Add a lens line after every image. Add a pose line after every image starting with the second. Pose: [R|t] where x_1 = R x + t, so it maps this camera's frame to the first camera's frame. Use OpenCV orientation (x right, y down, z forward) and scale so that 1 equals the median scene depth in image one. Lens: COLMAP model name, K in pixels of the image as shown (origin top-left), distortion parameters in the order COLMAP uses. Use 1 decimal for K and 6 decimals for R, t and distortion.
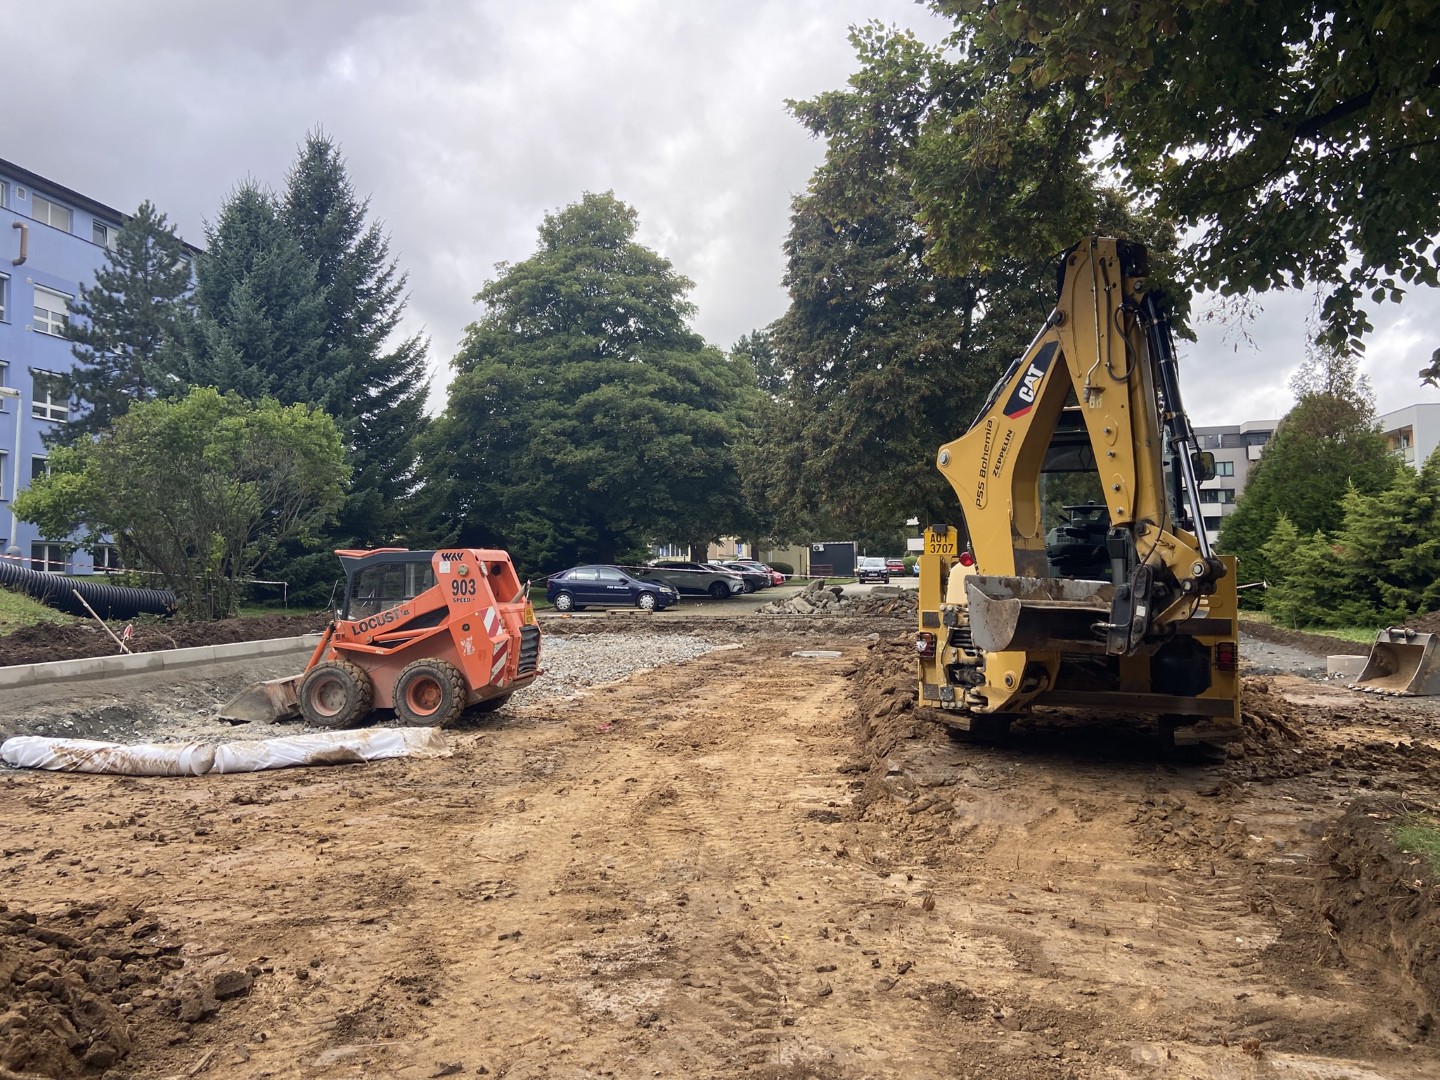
lens RADIAL K [[1073.7, 0, 721.4], [0, 1073.7, 527.4], [0, 0, 1]] dist [0.055641, -0.059661]
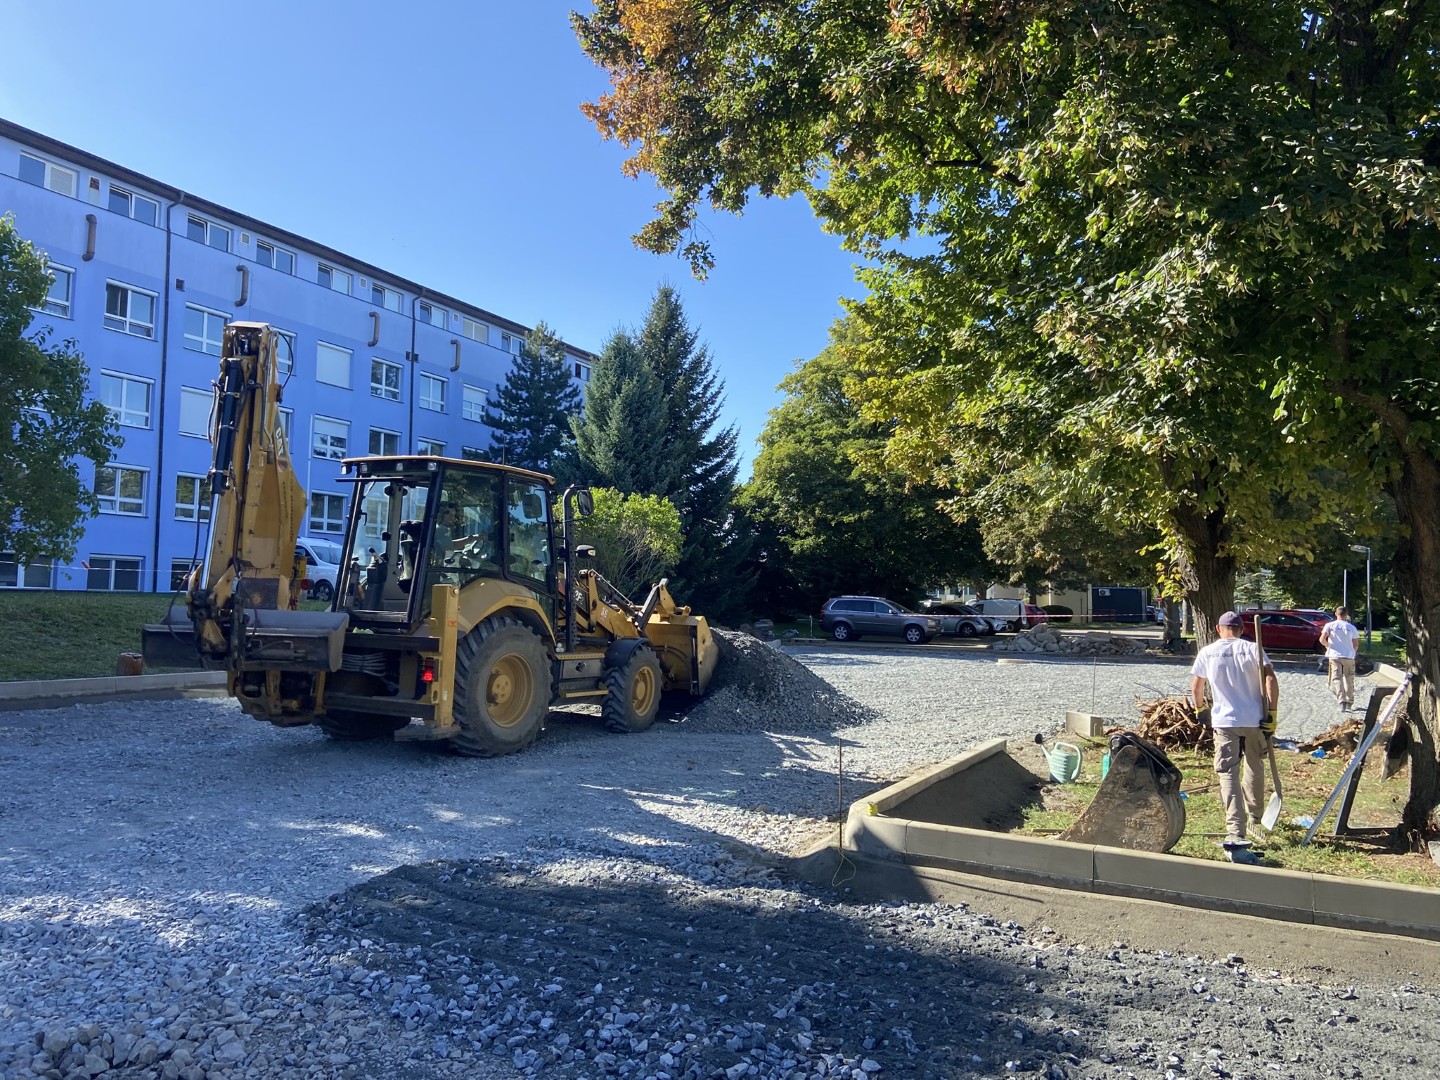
lens RADIAL K [[1073.7, 0, 713.8], [0, 1073.7, 525.2], [0, 0, 1]] dist [0.055641, -0.059661]
pose [[0.957266, 0.012471, -0.288938, 0.080929], [-0.021779, 0.999341, -0.029024, -0.018880], [0.288386, 0.034076, 0.956908, -0.264788]]
